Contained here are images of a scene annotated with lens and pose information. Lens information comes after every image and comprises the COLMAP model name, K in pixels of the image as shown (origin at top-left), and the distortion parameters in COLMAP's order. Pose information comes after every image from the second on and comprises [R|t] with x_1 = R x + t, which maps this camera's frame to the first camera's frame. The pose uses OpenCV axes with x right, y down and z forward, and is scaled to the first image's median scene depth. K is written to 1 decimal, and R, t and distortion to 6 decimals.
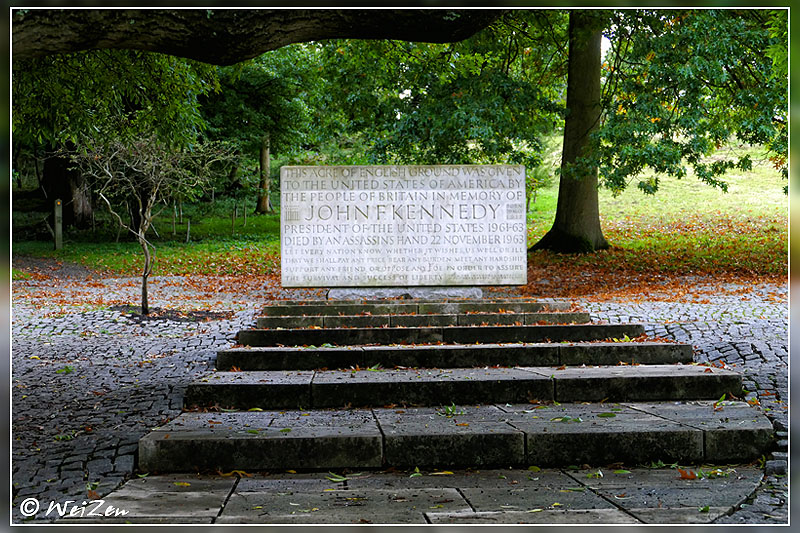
lens RADIAL K [[1579.4, 0, 400.0], [0, 1579.4, 266.5], [0, 0, 1]] dist [0.005304, 0.266028]
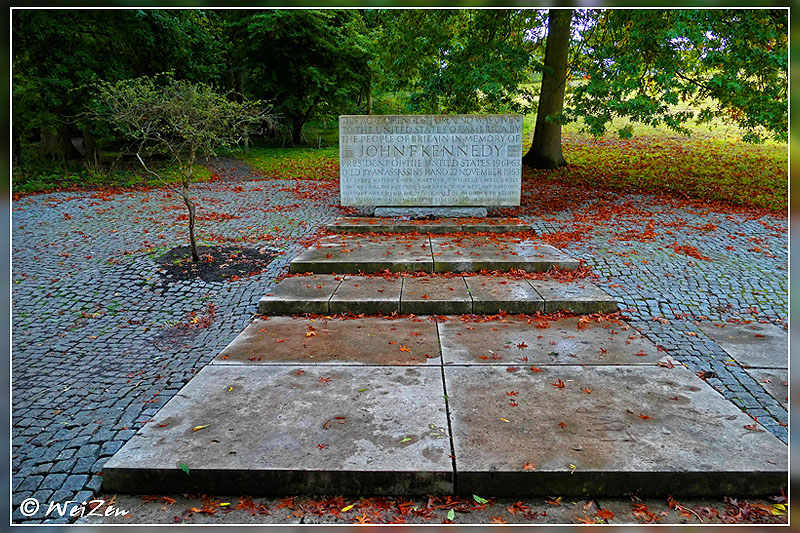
lens RADIAL K [[572.2, 0, 388.8], [0, 572.2, 266.3], [0, 0, 1]] dist [-0.004251, -0.004301]
pose [[0.996687, 0.017578, -0.079404, 0.007670], [0.000999, 0.973642, 0.228081, -0.049921], [0.081321, -0.227405, 0.970399, 0.503387]]
